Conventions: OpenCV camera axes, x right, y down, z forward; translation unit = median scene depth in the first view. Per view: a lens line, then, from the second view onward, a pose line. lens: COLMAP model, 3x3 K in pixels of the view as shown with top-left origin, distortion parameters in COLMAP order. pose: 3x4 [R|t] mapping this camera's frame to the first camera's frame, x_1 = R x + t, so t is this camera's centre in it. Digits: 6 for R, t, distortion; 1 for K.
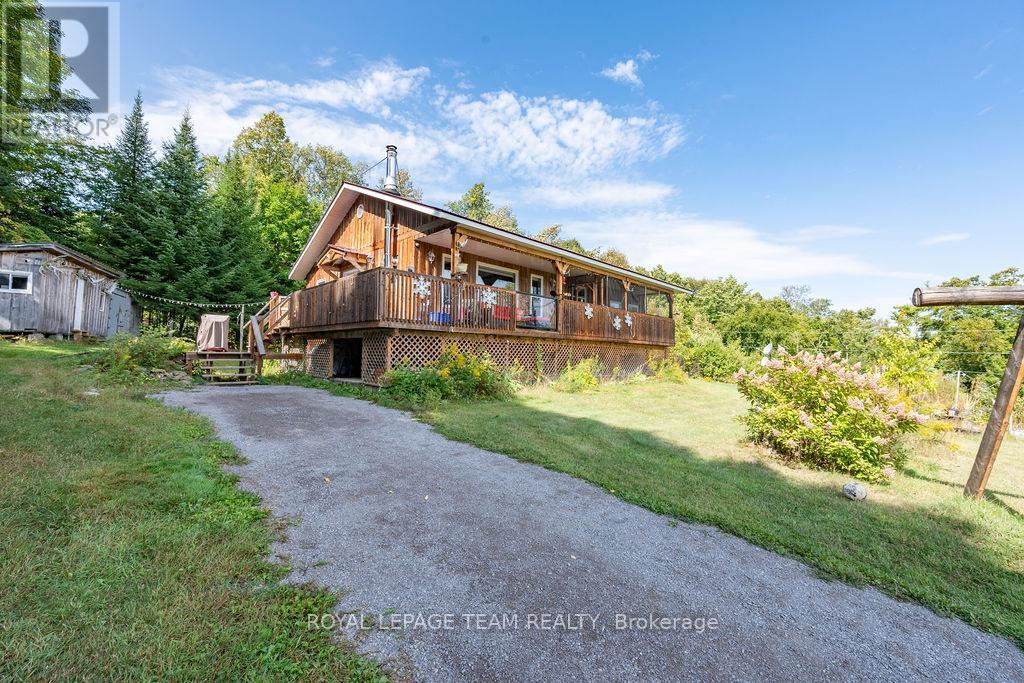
lens RADIAL K [[386.6, 0, 512.0], [0, 386.6, 341.5], [0, 0, 1]] dist [-0.002240, 0.000029]
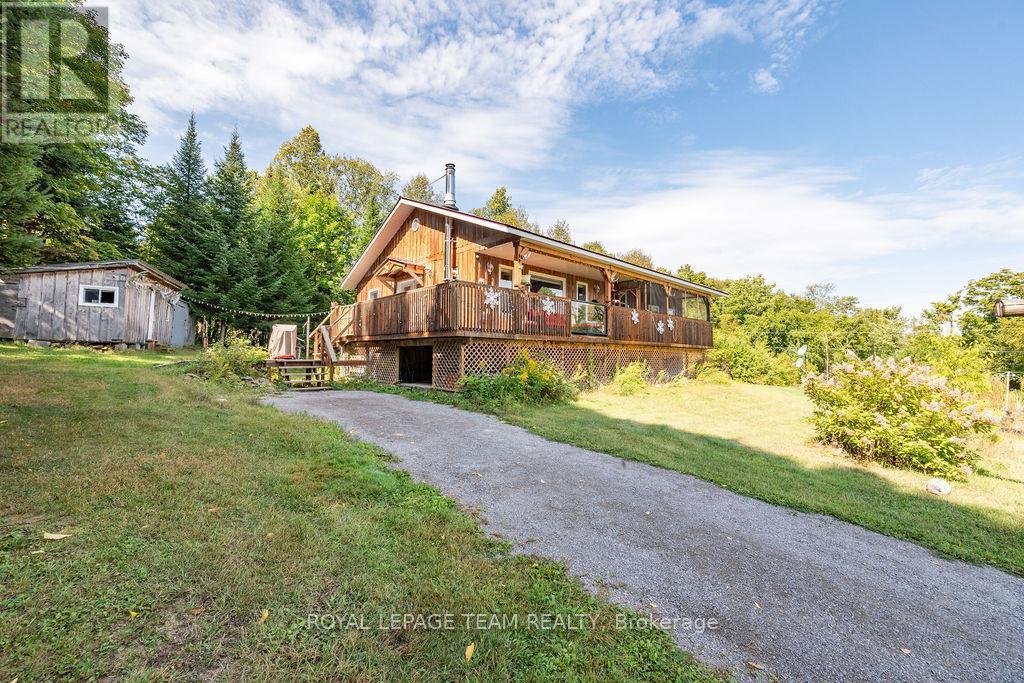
lens RADIAL K [[386.6, 0, 512.0], [0, 386.6, 341.5], [0, 0, 1]] dist [-0.002240, 0.000029]
pose [[0.999347, -0.010392, -0.034612, -0.109166], [0.010221, 0.999935, -0.005098, -0.011259], [0.034663, 0.004741, 0.999388, -0.050779]]
